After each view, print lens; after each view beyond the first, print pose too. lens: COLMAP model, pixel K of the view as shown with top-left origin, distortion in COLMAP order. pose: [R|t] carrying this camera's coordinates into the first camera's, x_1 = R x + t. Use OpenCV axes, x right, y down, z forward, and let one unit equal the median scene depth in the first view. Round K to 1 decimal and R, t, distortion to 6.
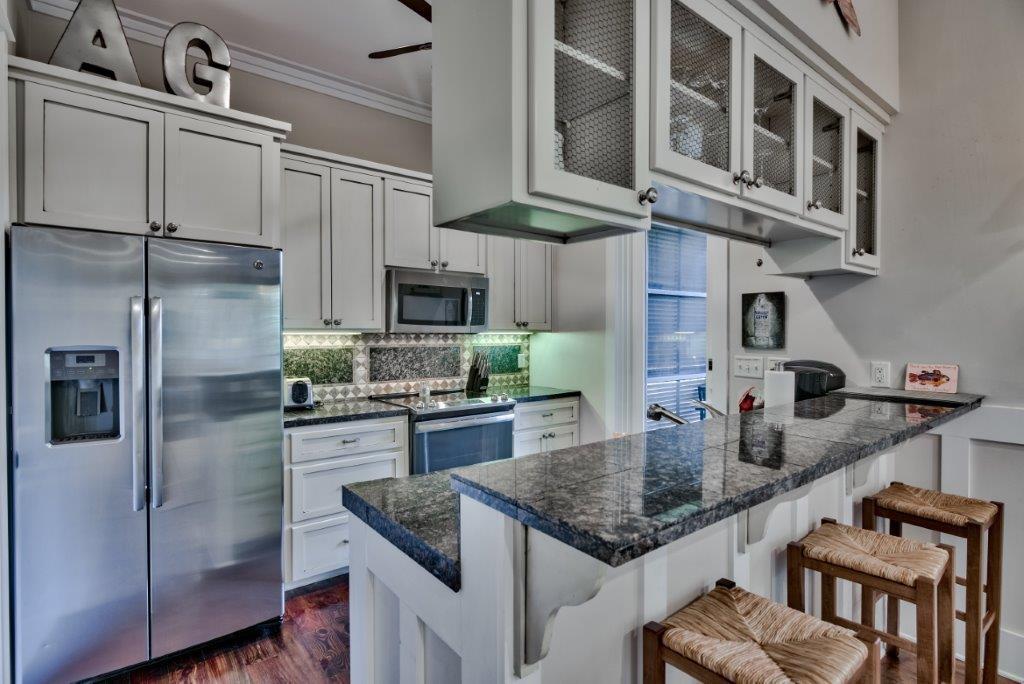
lens RADIAL K [[518.0, 0, 516.6], [0, 518.0, 338.7], [0, 0, 1]] dist [-0.001321, 0.001053]
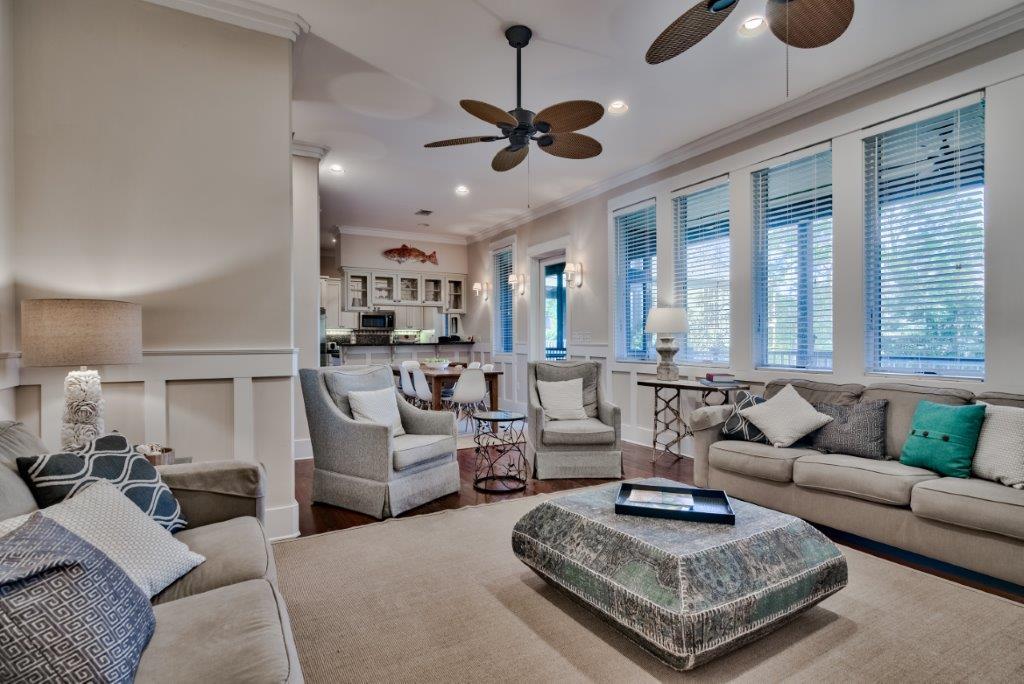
lens RADIAL K [[499.7, 0, 507.0], [0, 499.7, 345.1], [0, 0, 1]] dist [-0.000347, -0.001969]
pose [[0.988819, -0.000182, -0.149118, 1.549208], [0.000313, 1.000000, 0.000856, 0.113597], [0.149117, -0.000893, 0.988819, -2.693300]]
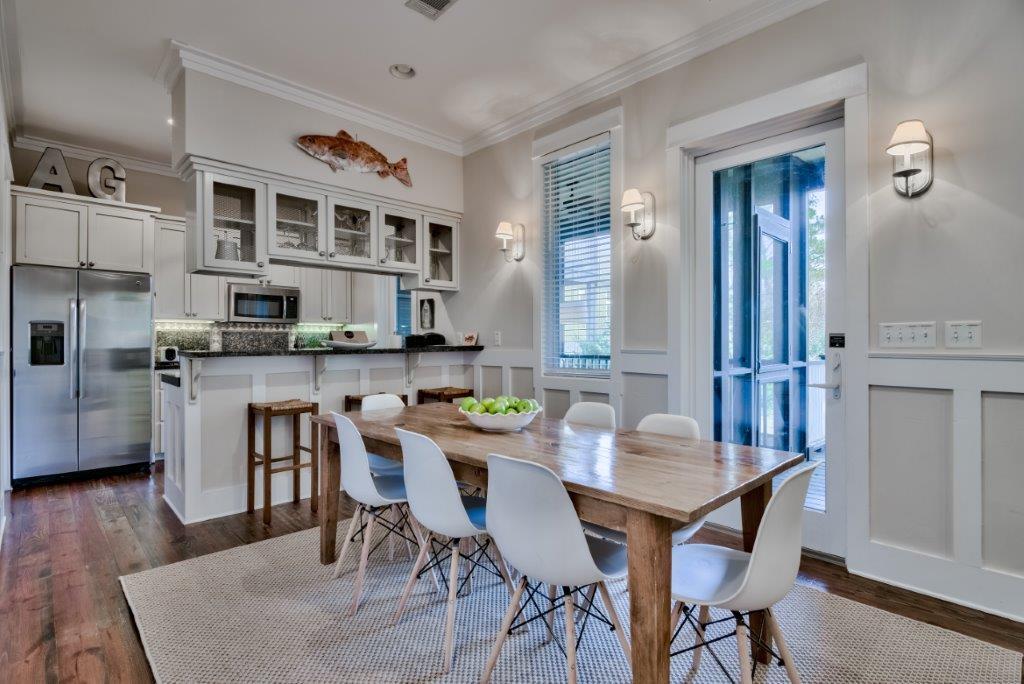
lens RADIAL K [[499.7, 0, 506.9], [0, 499.7, 342.2], [0, 0, 1]] dist [-0.000347, -0.001969]
pose [[0.996314, -0.001728, 0.085765, 0.700330], [0.002428, 0.999965, -0.008060, 0.095482], [-0.085748, 0.008239, 0.996283, -0.964144]]
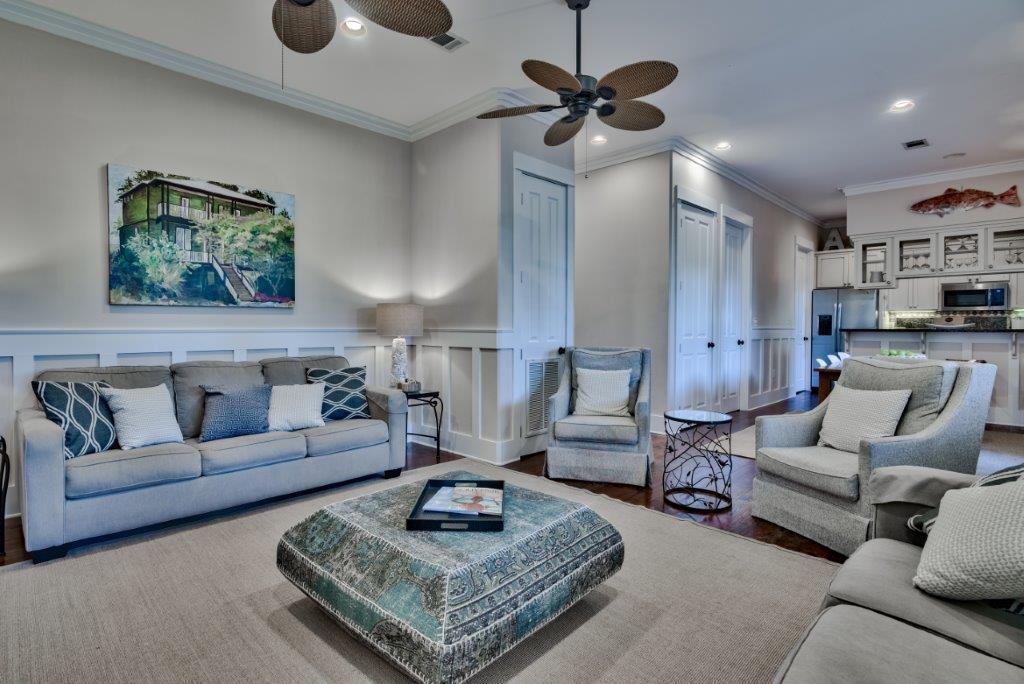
lens RADIAL K [[518.0, 0, 518.1], [0, 518.0, 339.2], [0, 0, 1]] dist [-0.001321, 0.001053]
pose [[0.144735, 0.028861, -0.989050, 2.534907], [-0.012128, 0.999551, 0.027393, 0.107750], [0.989396, 0.008030, 0.145020, -1.801104]]
